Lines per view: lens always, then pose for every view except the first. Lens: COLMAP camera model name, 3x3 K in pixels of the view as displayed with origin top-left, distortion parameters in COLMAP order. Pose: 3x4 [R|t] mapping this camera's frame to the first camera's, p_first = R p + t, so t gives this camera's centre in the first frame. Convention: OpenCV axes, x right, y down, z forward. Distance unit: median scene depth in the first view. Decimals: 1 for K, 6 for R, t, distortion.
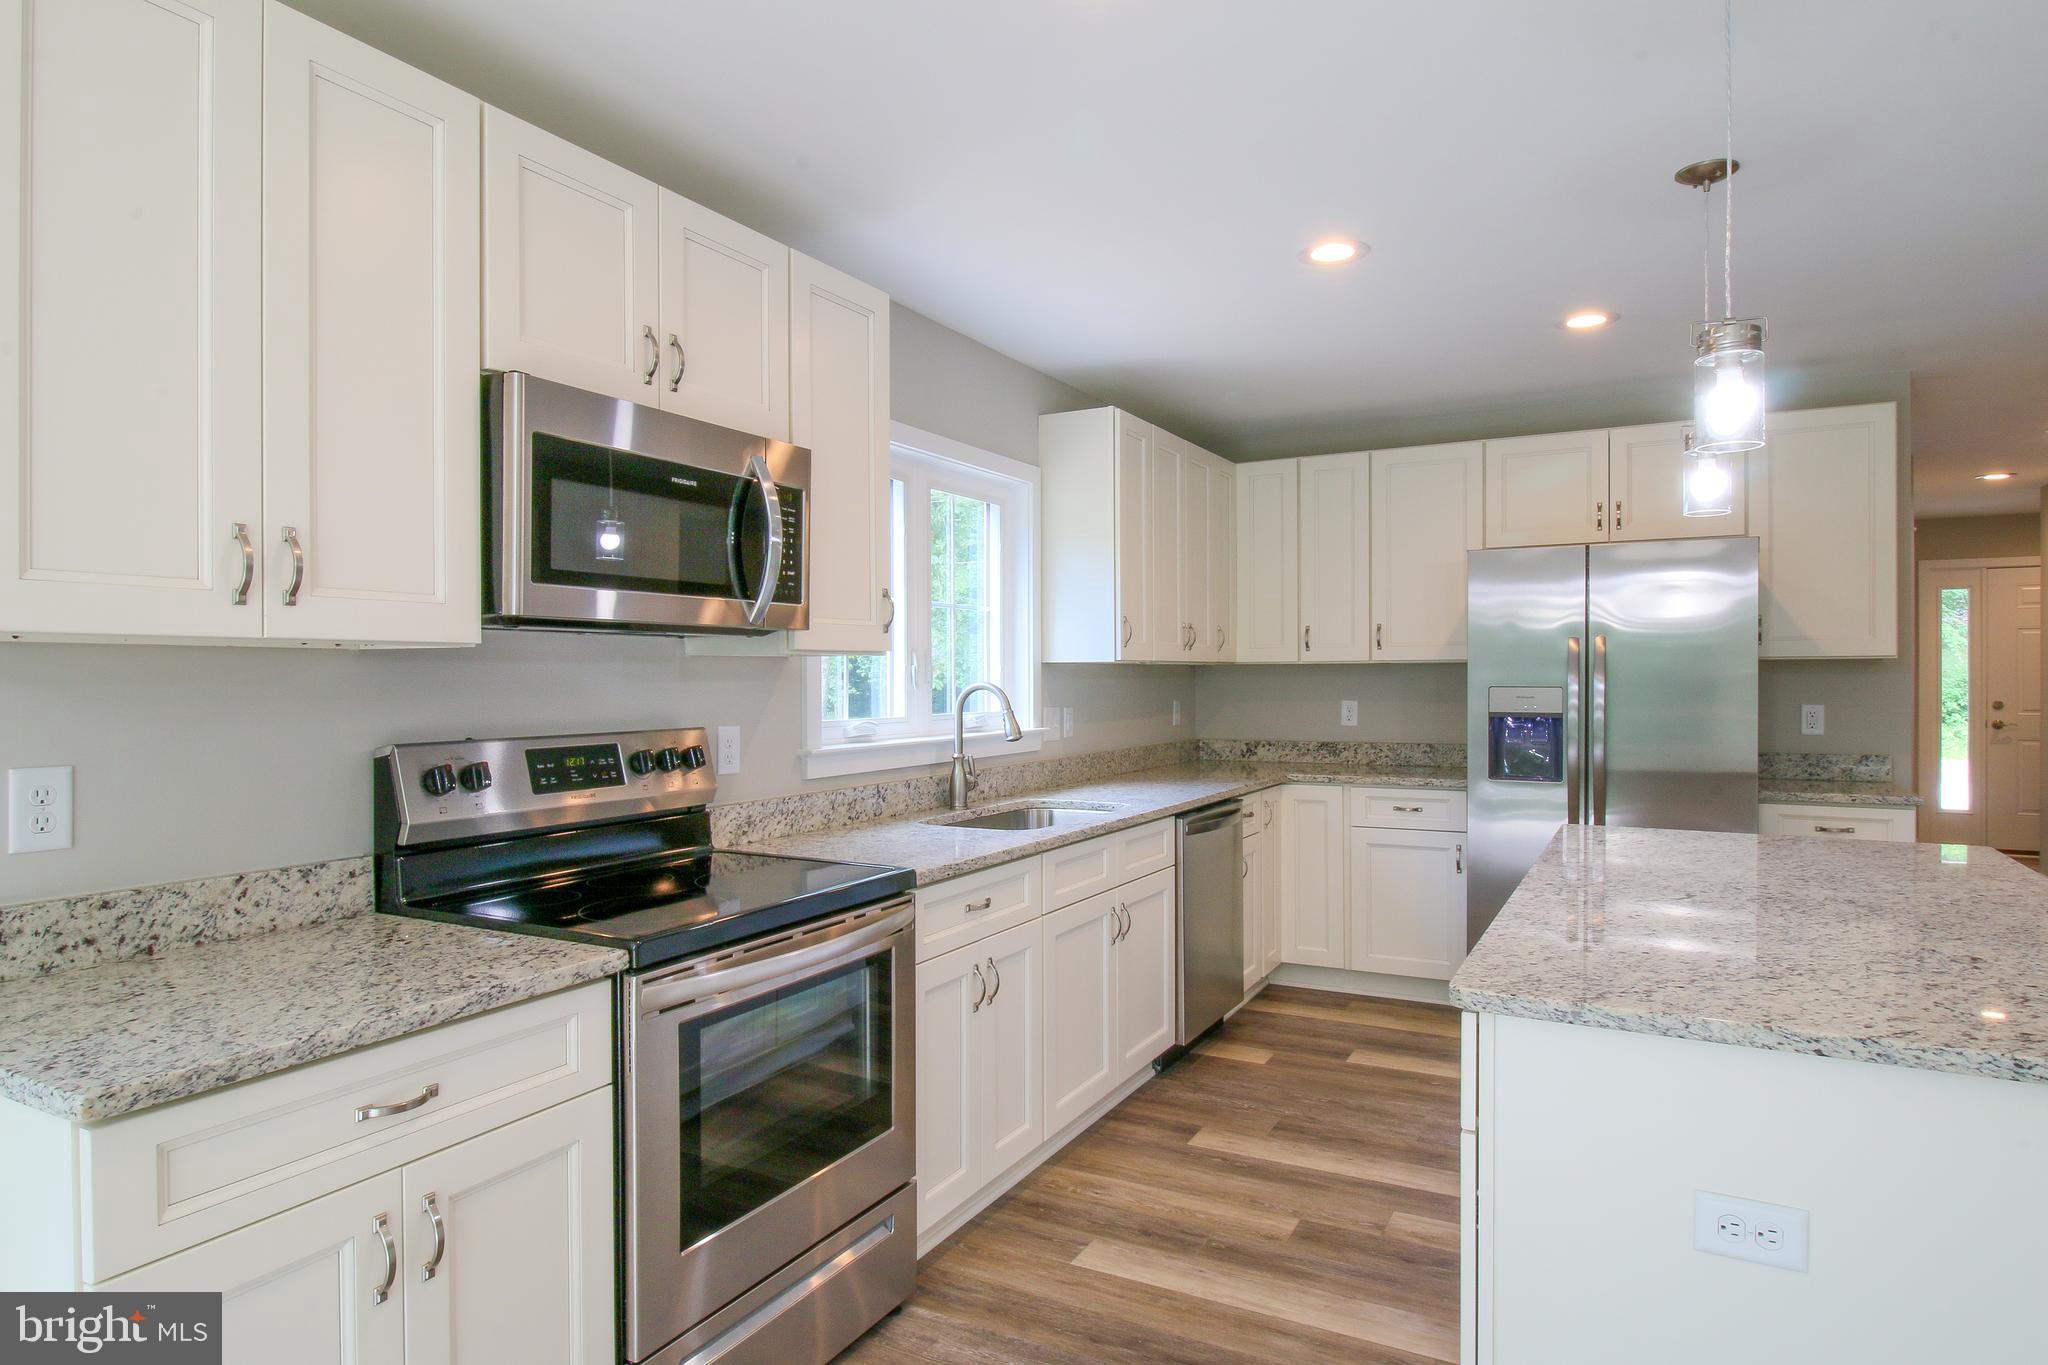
lens RADIAL K [[1170.6, 0, 1024.6], [0, 1170.6, 679.1], [0, 0, 1]] dist [-0.008980, -0.004897]
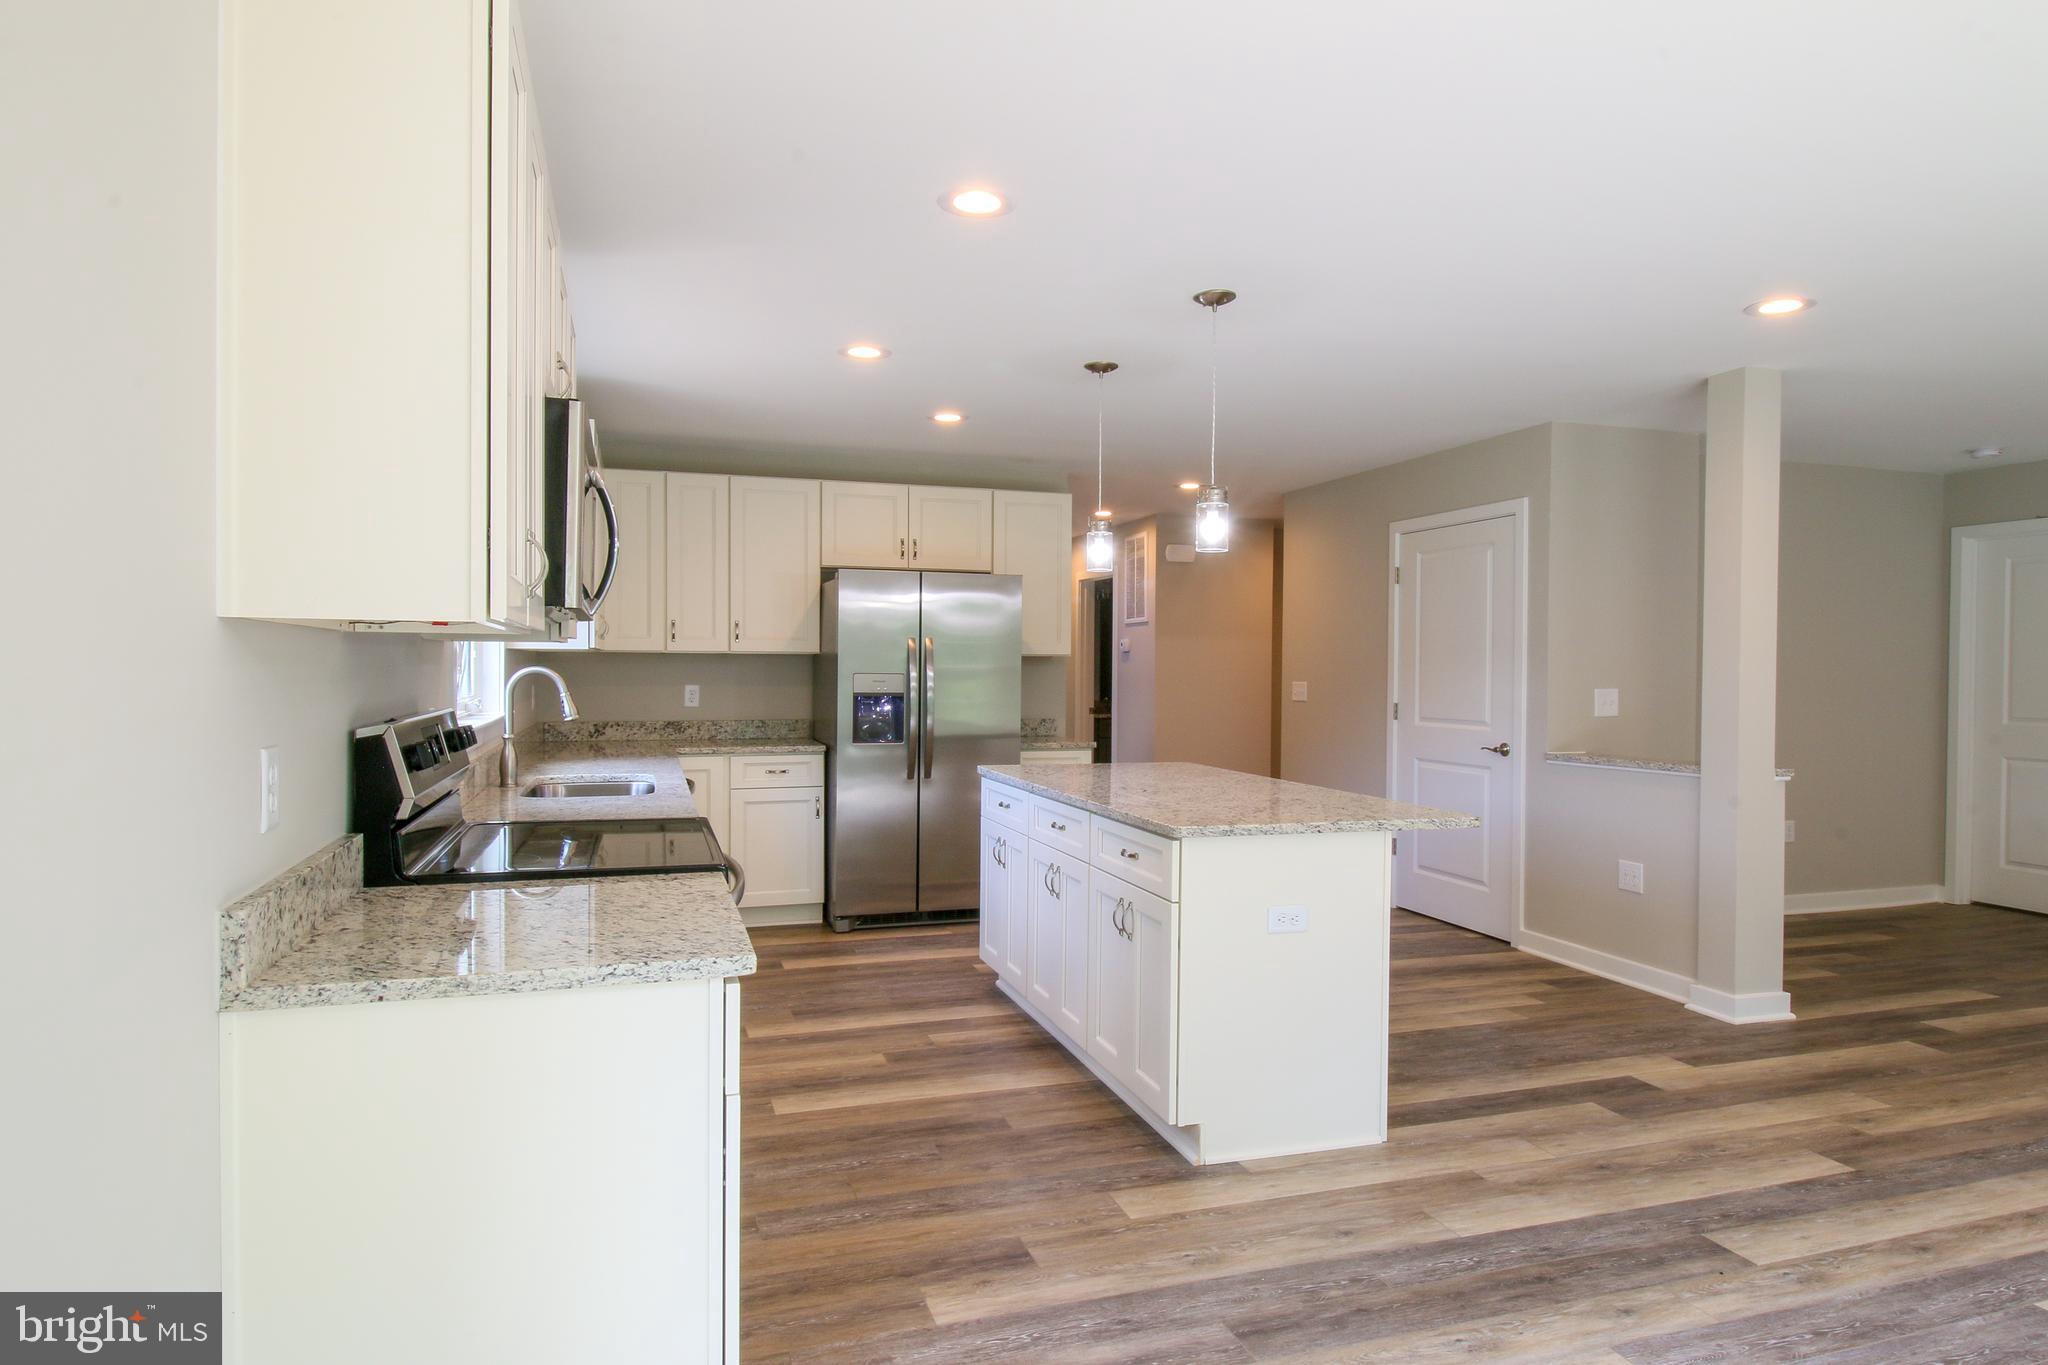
lens RADIAL K [[1170.6, 0, 1023.0], [0, 1170.6, 688.0], [0, 0, 1]] dist [-0.008980, -0.004897]
pose [[0.696974, -0.004108, 0.717085, -0.440313], [-0.009019, 0.999854, 0.014494, 0.002180], [-0.717040, -0.016570, 0.696835, -0.061437]]
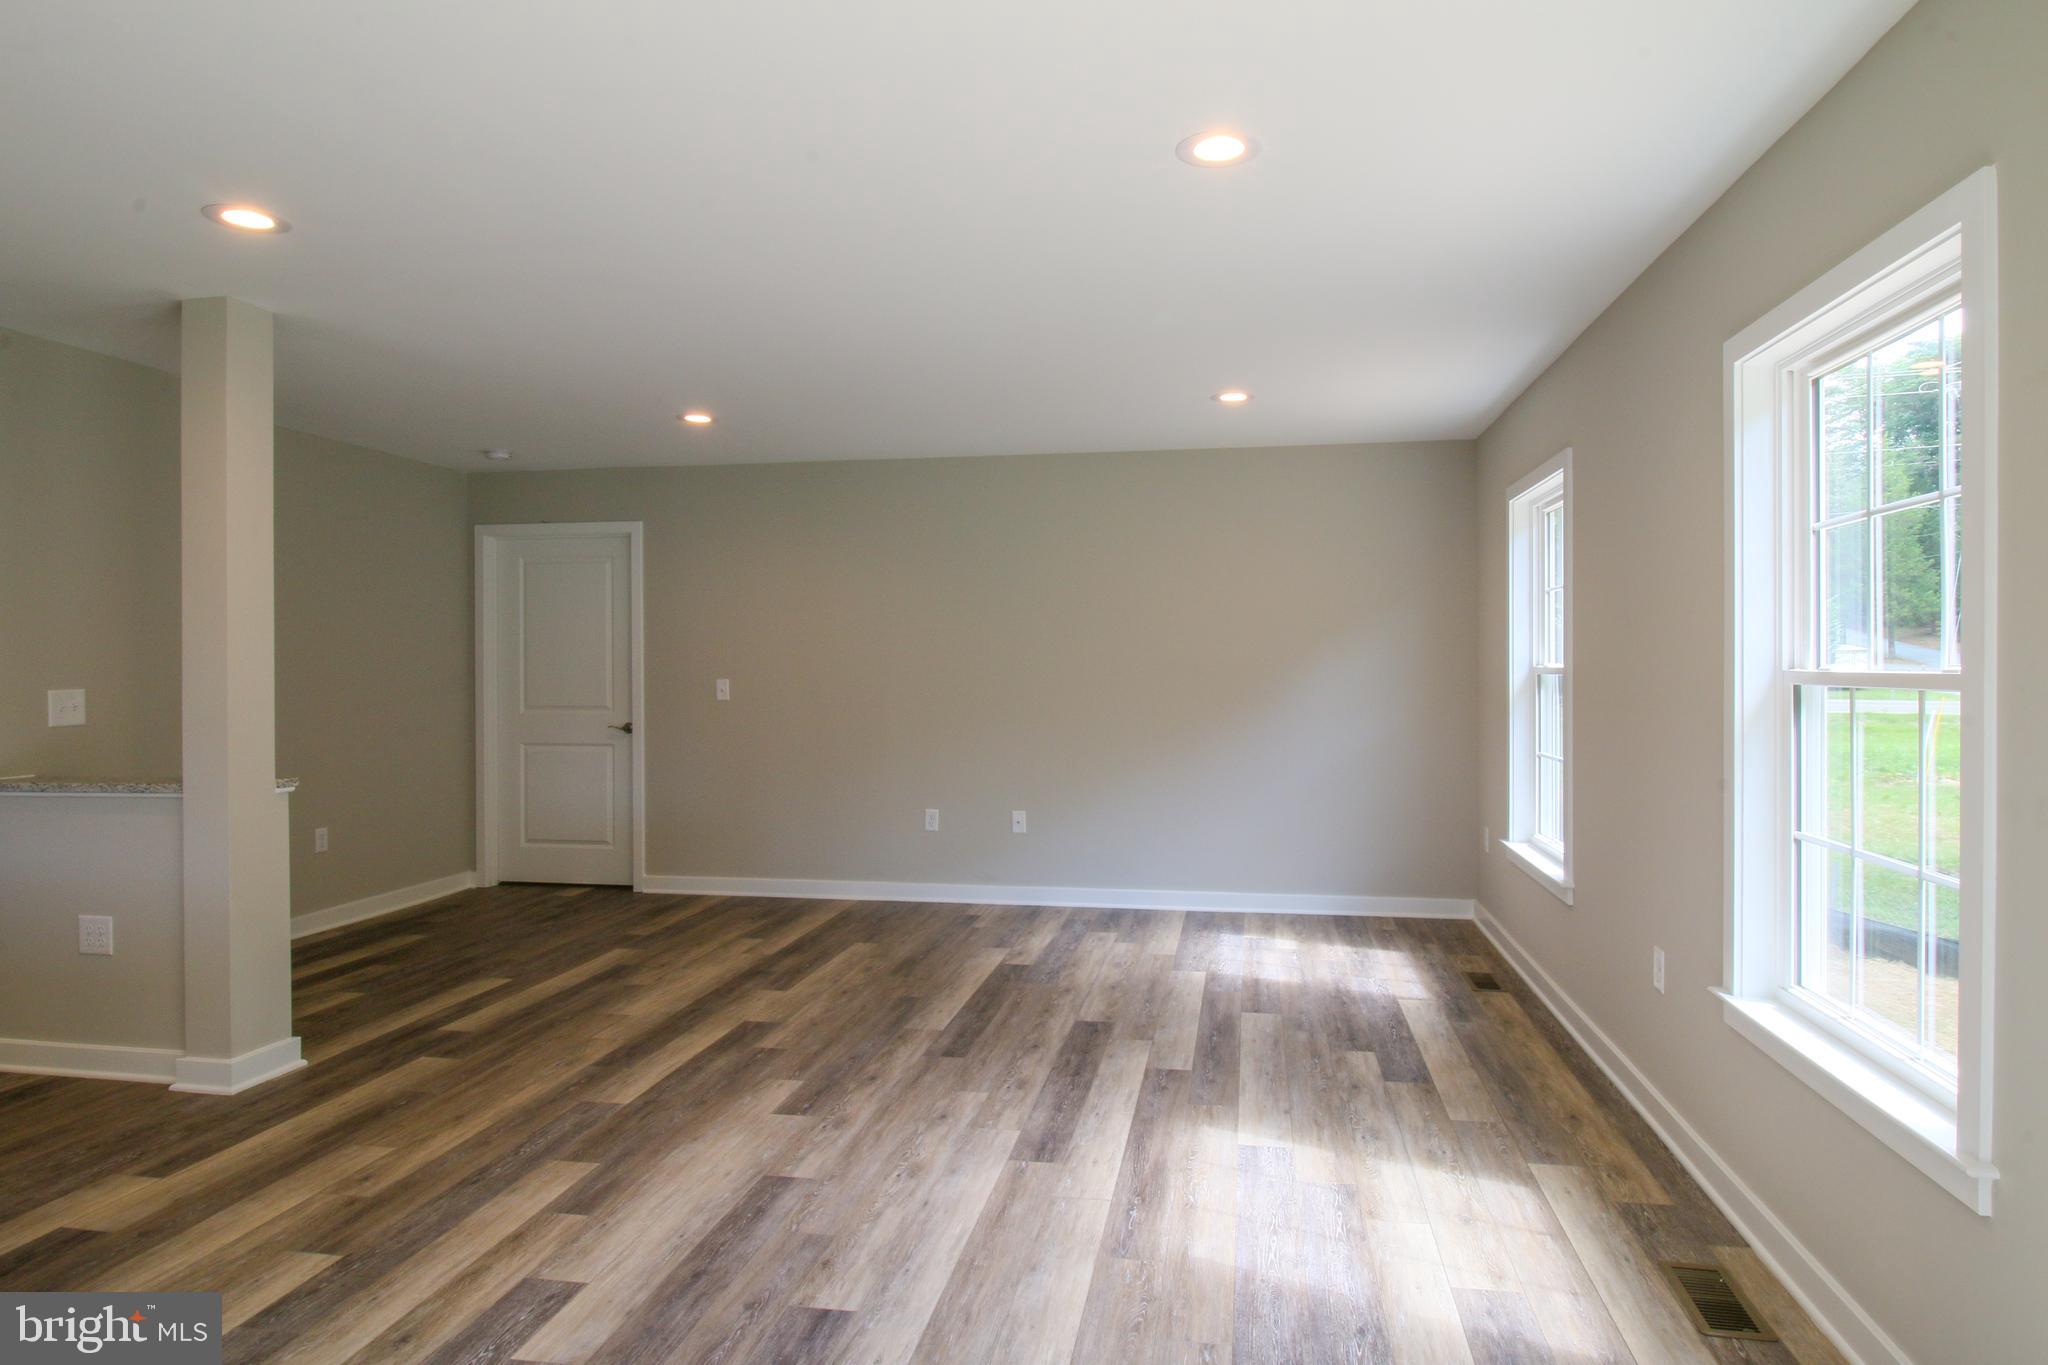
lens RADIAL K [[1170.6, 0, 1015.9], [0, 1170.6, 675.7], [0, 0, 1]] dist [-0.008980, -0.004897]
pose [[-0.303918, -0.004226, 0.952689, -0.336265], [0.003406, 0.999979, 0.005523, 0.001901], [-0.952692, 0.004923, -0.303897, -0.075196]]
